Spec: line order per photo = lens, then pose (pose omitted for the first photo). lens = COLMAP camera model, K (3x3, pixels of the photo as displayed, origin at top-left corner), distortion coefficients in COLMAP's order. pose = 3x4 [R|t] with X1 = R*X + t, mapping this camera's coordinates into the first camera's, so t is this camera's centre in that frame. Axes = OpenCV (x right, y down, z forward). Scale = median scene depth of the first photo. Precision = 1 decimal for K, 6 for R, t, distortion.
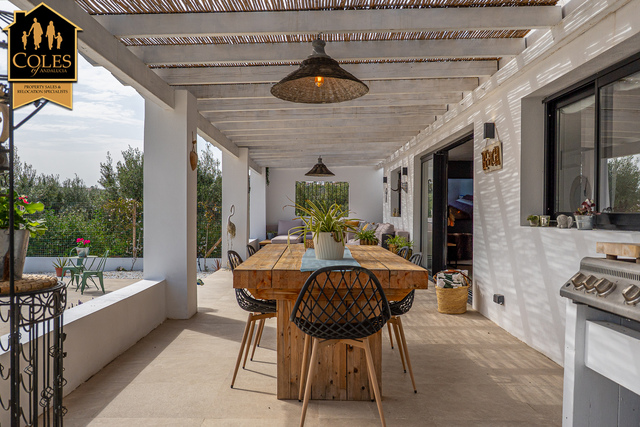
lens RADIAL K [[567.1, 0, 320.0], [0, 567.1, 213.5], [0, 0, 1]] dist [-0.011344, -0.003541]
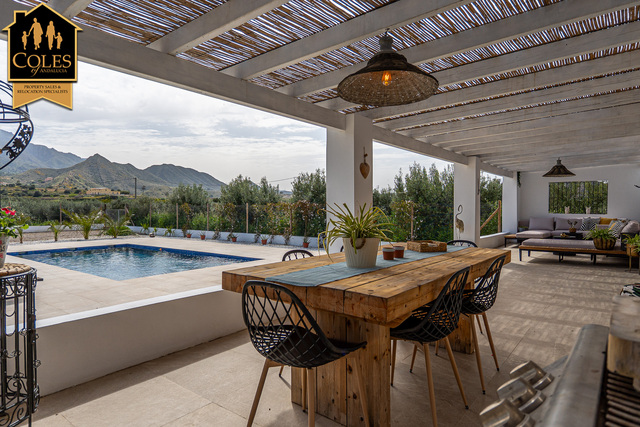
lens RADIAL K [[387.4, 0, 320.0], [0, 387.4, 213.5], [0, 0, 1]] dist [0.005154, 0.001654]
pose [[0.772766, 0.003198, -0.634683, 0.131365], [0.002998, 0.999958, 0.008689, -0.004355], [0.634684, -0.008618, 0.772723, 0.163092]]
